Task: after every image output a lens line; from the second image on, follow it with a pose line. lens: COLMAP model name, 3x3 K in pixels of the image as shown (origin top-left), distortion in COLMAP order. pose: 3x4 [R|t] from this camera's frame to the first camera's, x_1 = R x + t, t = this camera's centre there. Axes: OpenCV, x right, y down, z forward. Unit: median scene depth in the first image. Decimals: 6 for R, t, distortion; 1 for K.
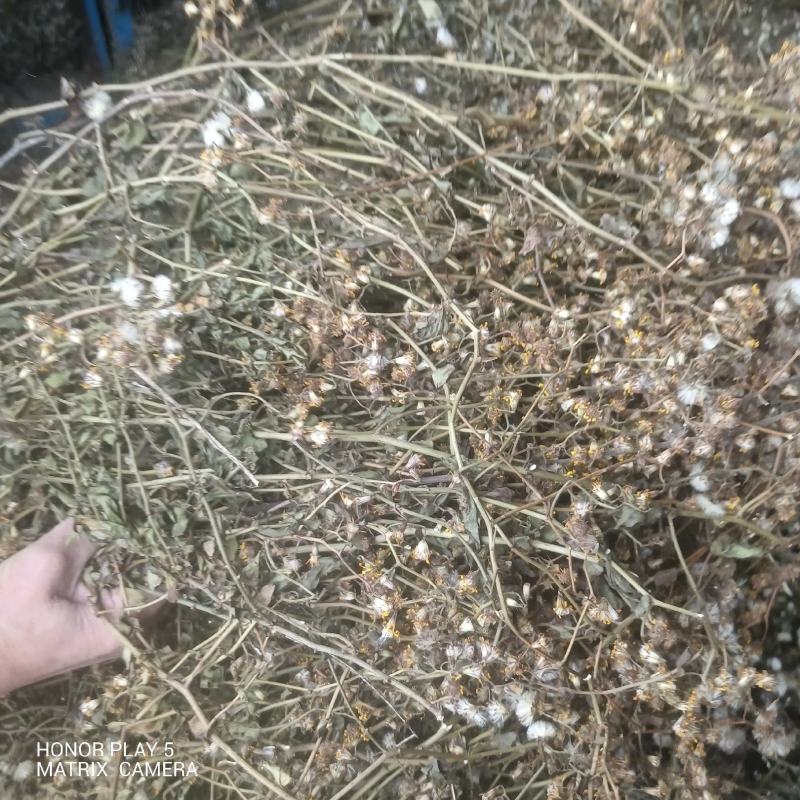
lens RADIAL K [[832.5, 0, 399.4], [0, 832.5, 433.9], [0, 0, 1]] dist [-0.015636, 0.032150]
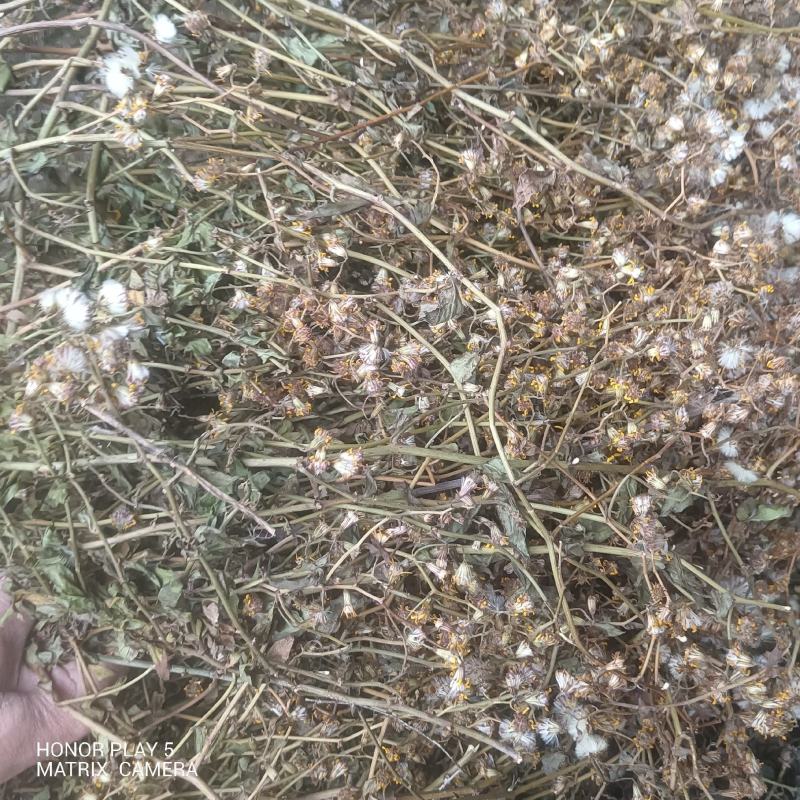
lens RADIAL K [[832.5, 0, 399.4], [0, 832.5, 433.9], [0, 0, 1]] dist [-0.015636, 0.032150]
pose [[0.970575, -0.125244, 0.205663, -0.177639], [0.103657, 0.988217, 0.112620, -0.096326], [-0.217345, -0.087988, 0.972121, 0.174825]]
